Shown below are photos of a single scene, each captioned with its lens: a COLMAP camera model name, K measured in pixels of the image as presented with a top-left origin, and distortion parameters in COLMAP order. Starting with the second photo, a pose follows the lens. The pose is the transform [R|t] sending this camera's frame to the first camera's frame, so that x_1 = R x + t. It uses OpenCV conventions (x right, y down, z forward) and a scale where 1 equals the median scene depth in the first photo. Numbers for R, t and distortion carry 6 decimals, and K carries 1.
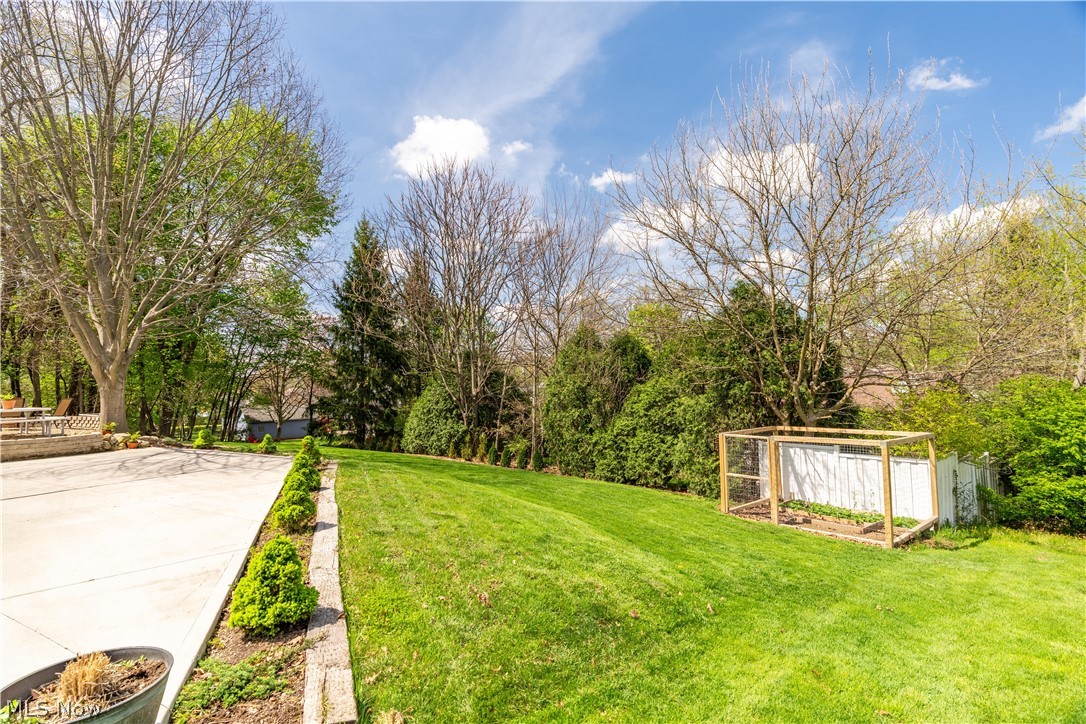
lens RADIAL K [[520.4, 0, 540.1], [0, 520.4, 361.8], [0, 0, 1]] dist [0.000073, 0.000004]
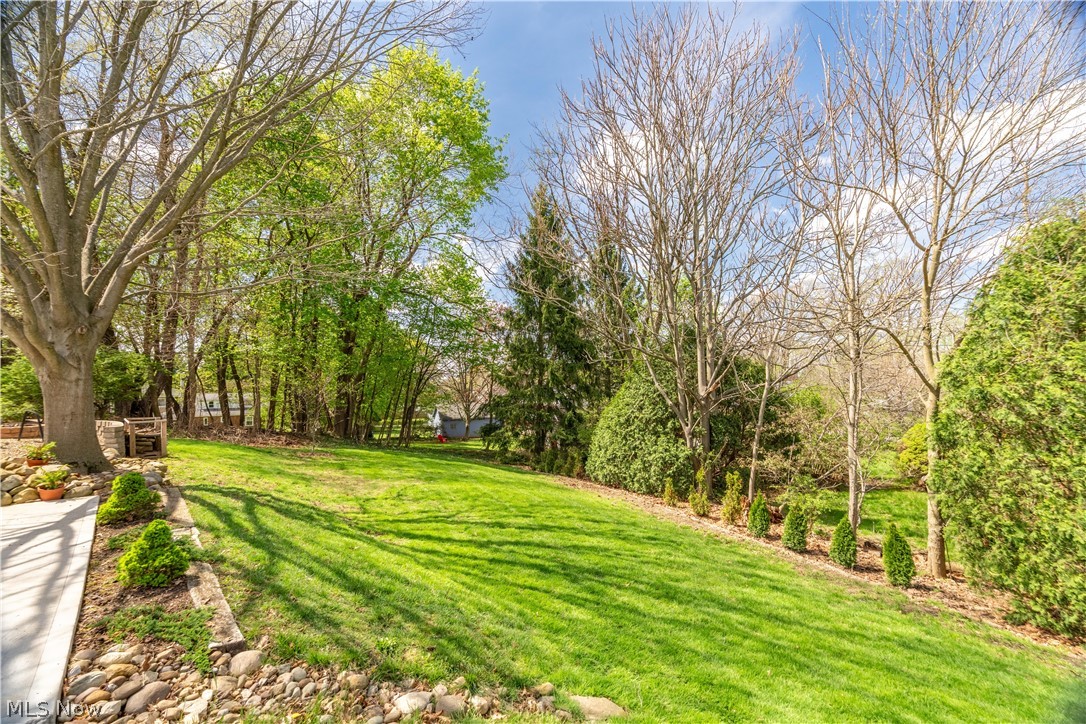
lens RADIAL K [[484.8, 0, 543.5], [0, 484.8, 363.1], [0, 0, 1]] dist [-0.000391, -0.000100]
pose [[0.937989, -0.009849, -0.346526, -0.088476], [0.009698, 0.999951, -0.002170, 0.020588], [0.346530, -0.001325, 0.938038, 0.346783]]
